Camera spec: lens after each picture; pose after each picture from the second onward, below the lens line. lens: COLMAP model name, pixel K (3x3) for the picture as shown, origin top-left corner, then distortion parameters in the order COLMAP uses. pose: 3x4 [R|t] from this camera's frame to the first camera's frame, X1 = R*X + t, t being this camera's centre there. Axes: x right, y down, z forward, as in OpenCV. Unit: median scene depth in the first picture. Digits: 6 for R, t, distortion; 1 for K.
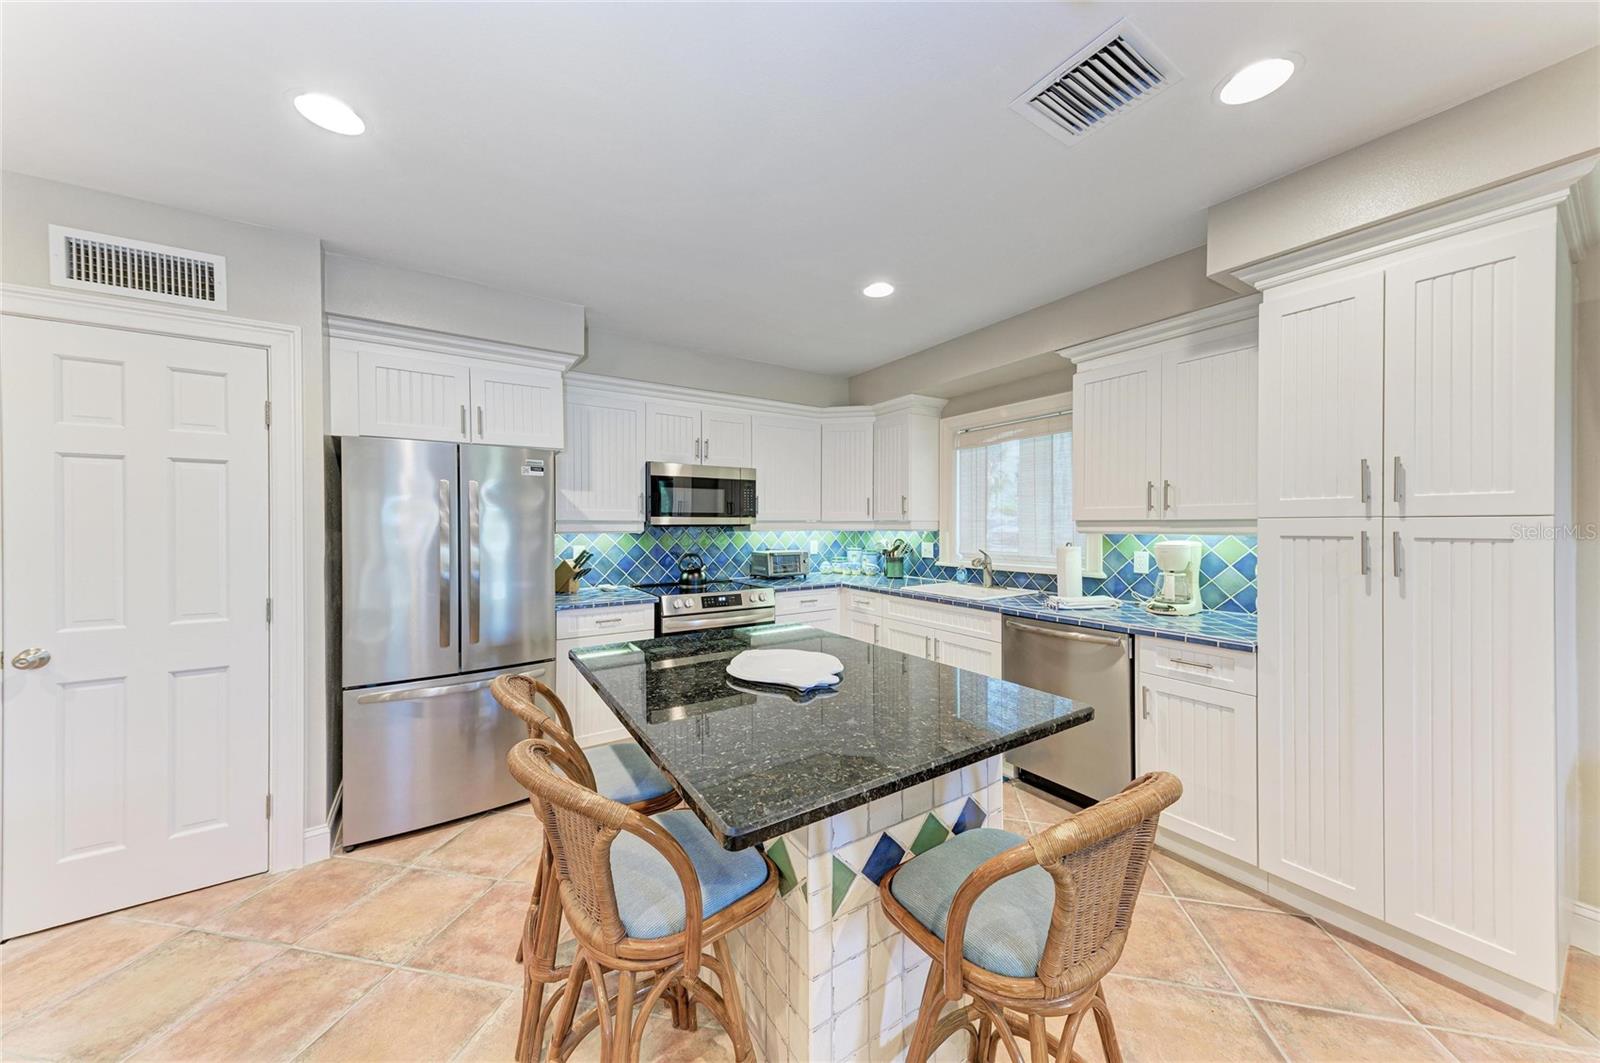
lens RADIAL K [[537.1, 0, 802.4], [0, 537.1, 527.9], [0, 0, 1]] dist [0.021966, -0.003873]
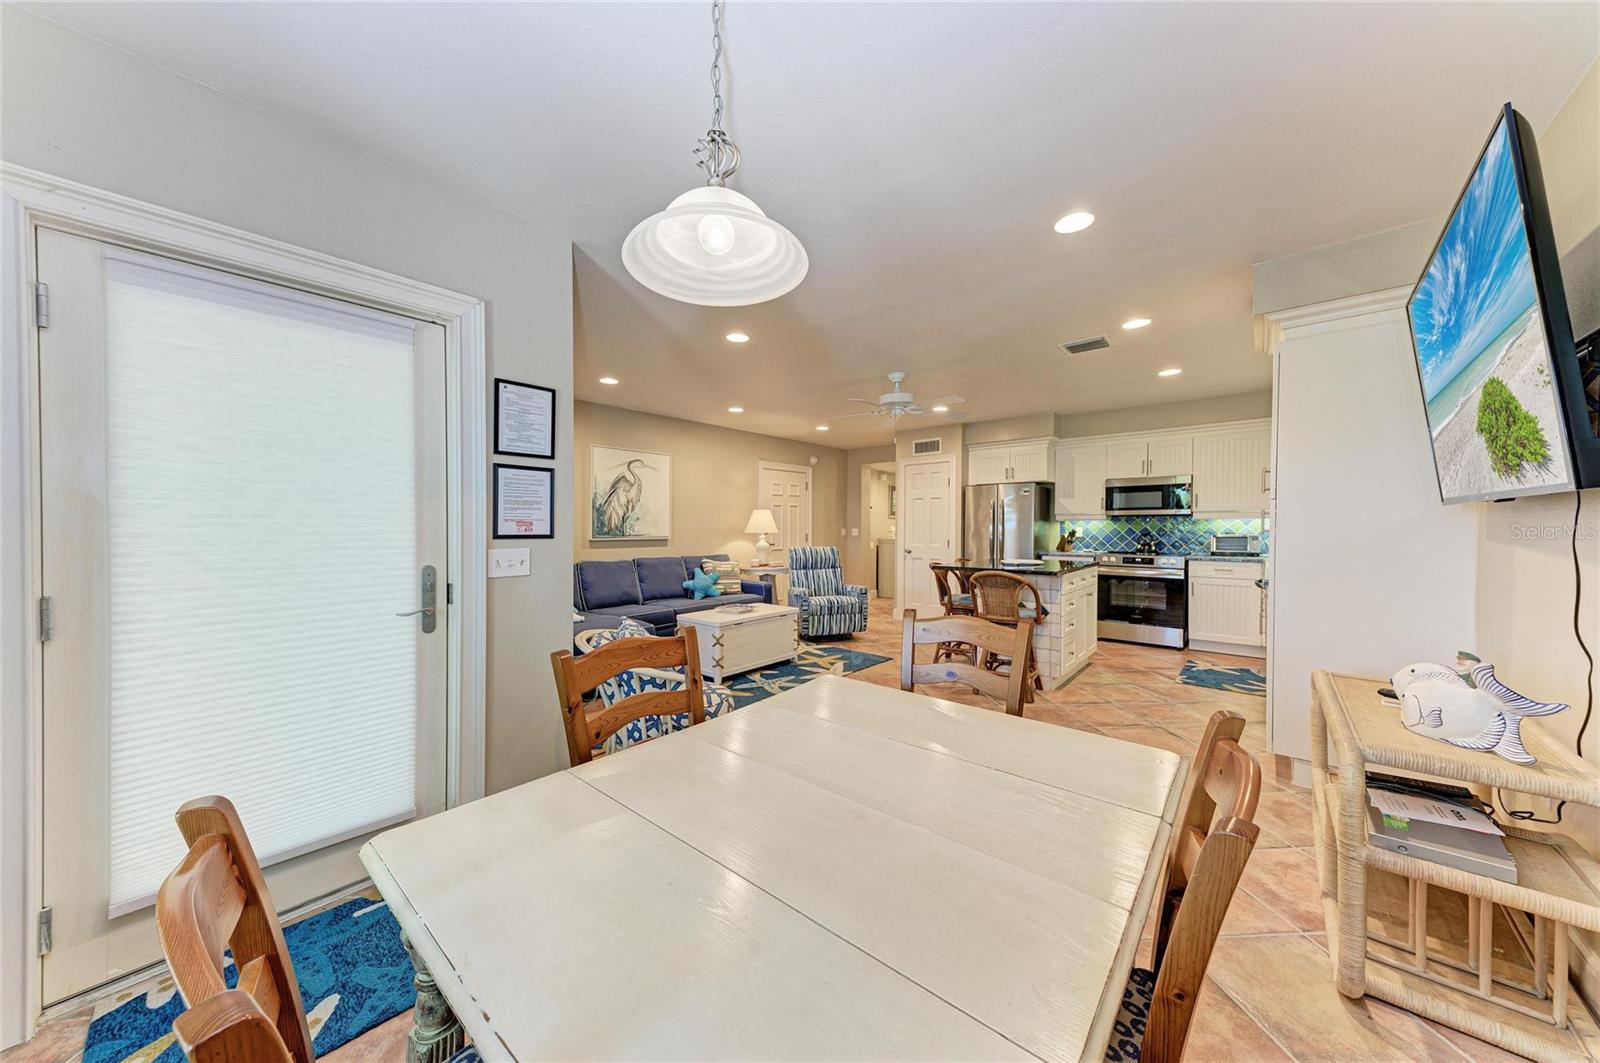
lens RADIAL K [[537.1, 0, 799.3], [0, 537.1, 533.0], [0, 0, 1]] dist [0.021966, -0.003873]
pose [[0.273368, 0.014885, -0.961794, 1.265980], [-0.002925, 0.999888, 0.014644, 0.031840], [0.961905, -0.001190, 0.273382, -0.490290]]
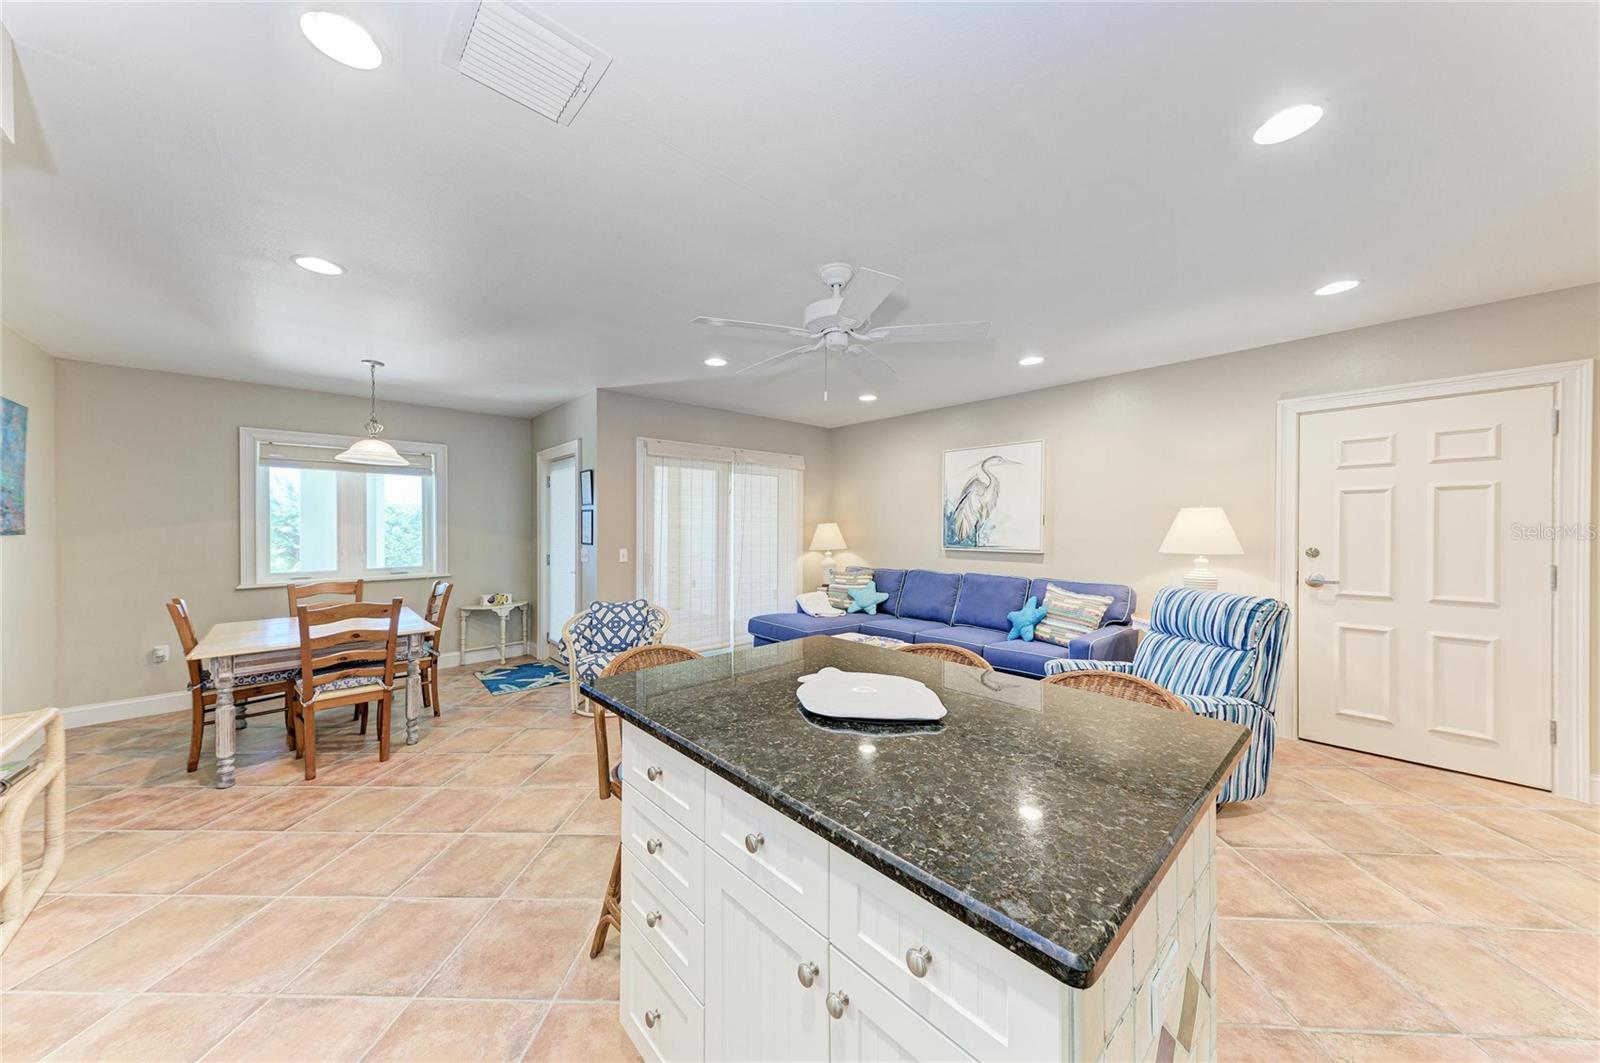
lens RADIAL K [[537.1, 0, 799.7], [0, 537.1, 523.4], [0, 0, 1]] dist [0.021966, -0.003873]
pose [[-0.986894, 0.008186, -0.161163, 0.105666], [0.007699, 0.999964, 0.003644, -0.008698], [0.161187, 0.002356, -0.986921, 0.948548]]
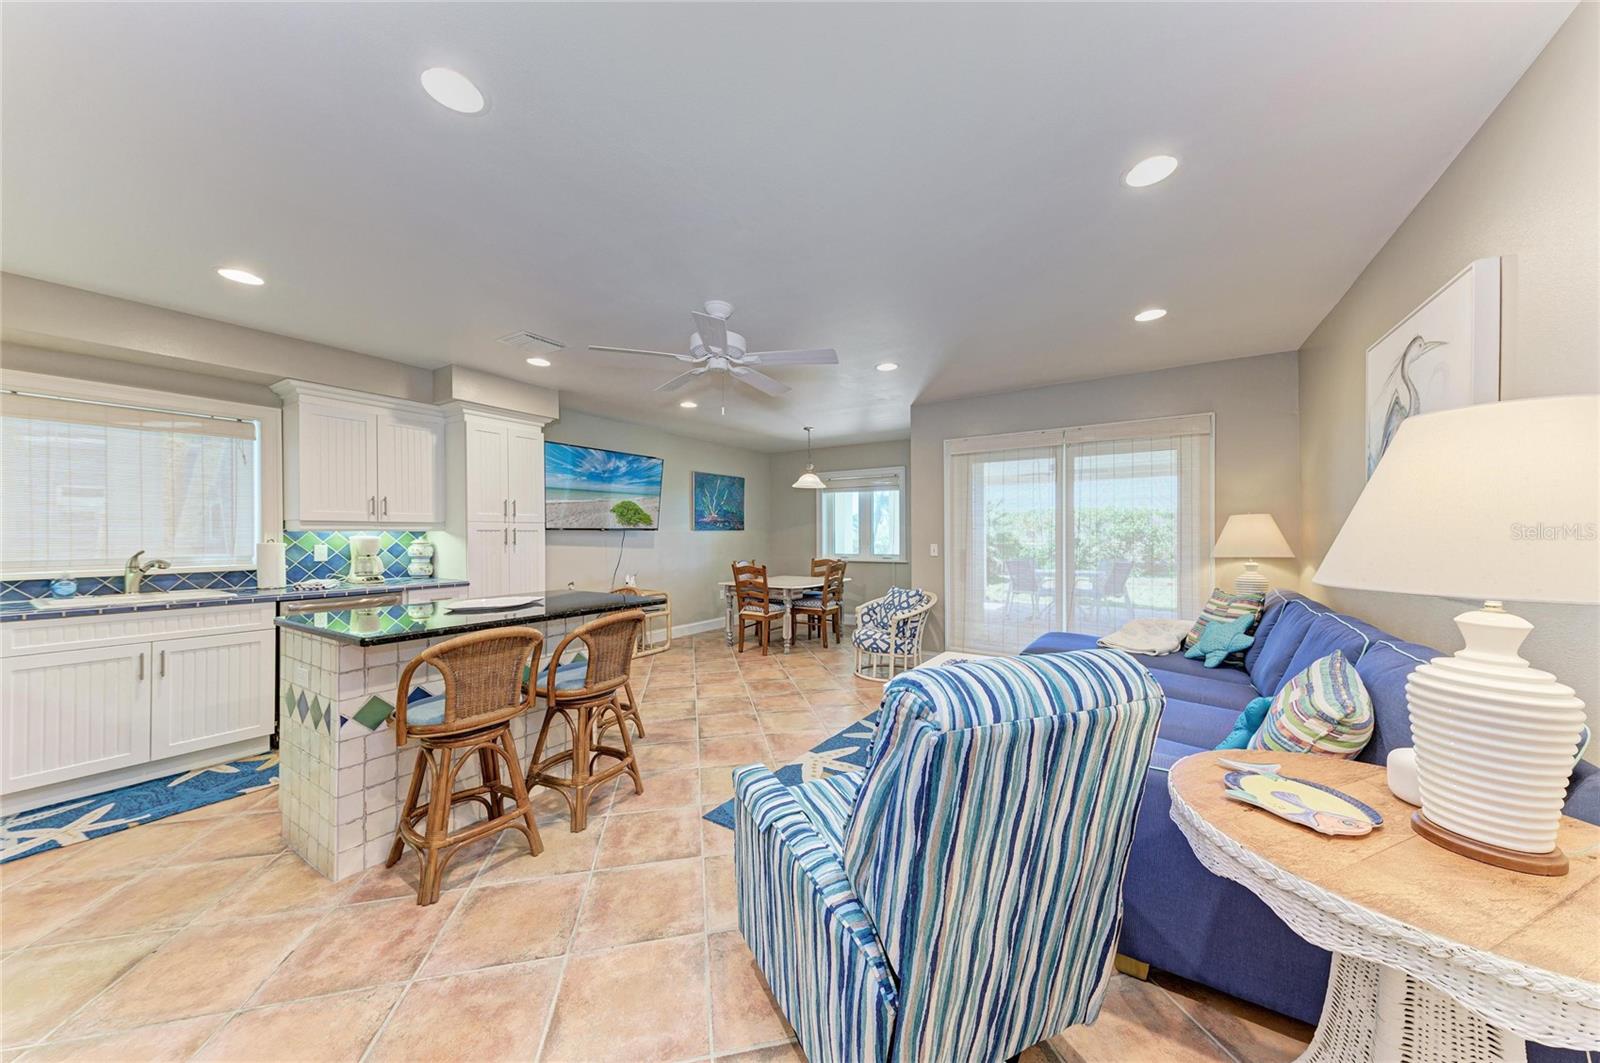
lens RADIAL K [[537.1, 0, 807.0], [0, 537.1, 528.6], [0, 0, 1]] dist [0.021966, -0.003873]
pose [[-0.412057, 0.014711, 0.911039, -1.017080], [0.011394, 0.999875, -0.010992, 0.029327], [-0.911087, 0.005852, -0.412173, 0.419781]]
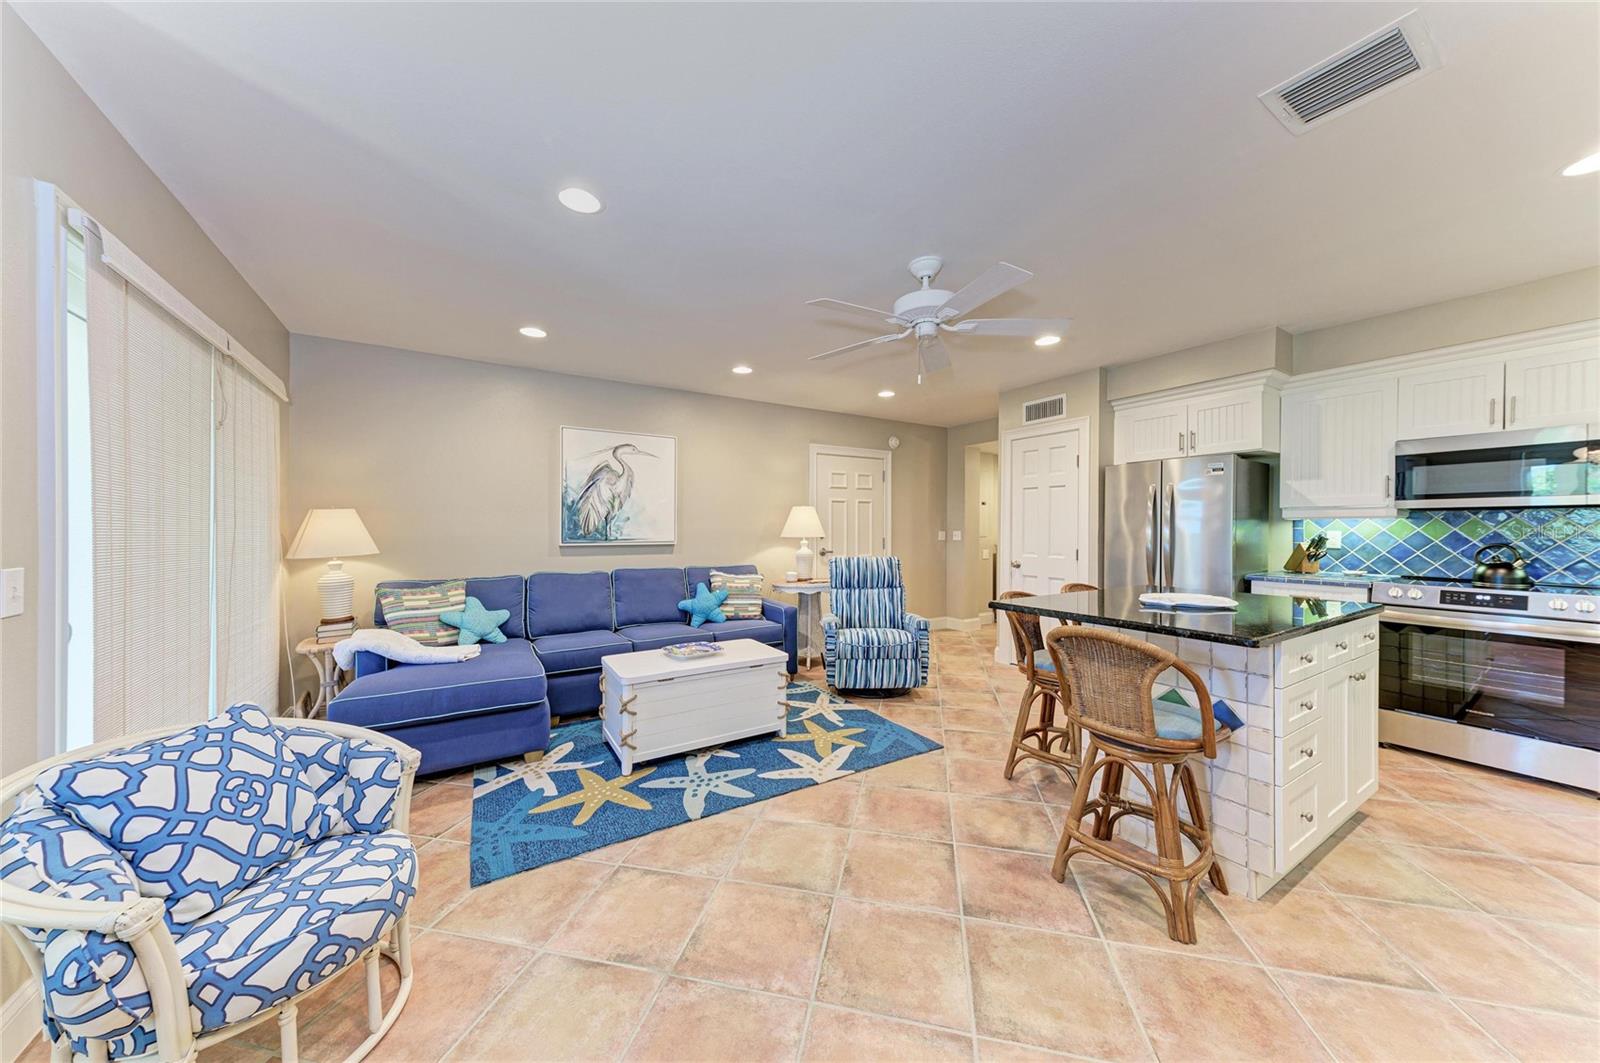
lens RADIAL K [[537.1, 0, 797.0], [0, 537.1, 532.2], [0, 0, 1]] dist [0.021966, -0.003873]
pose [[-0.024811, 0.011519, -0.999626, 0.769733], [-0.003068, 0.999928, 0.011599, 0.030030], [0.999687, 0.003354, -0.024773, -0.012963]]
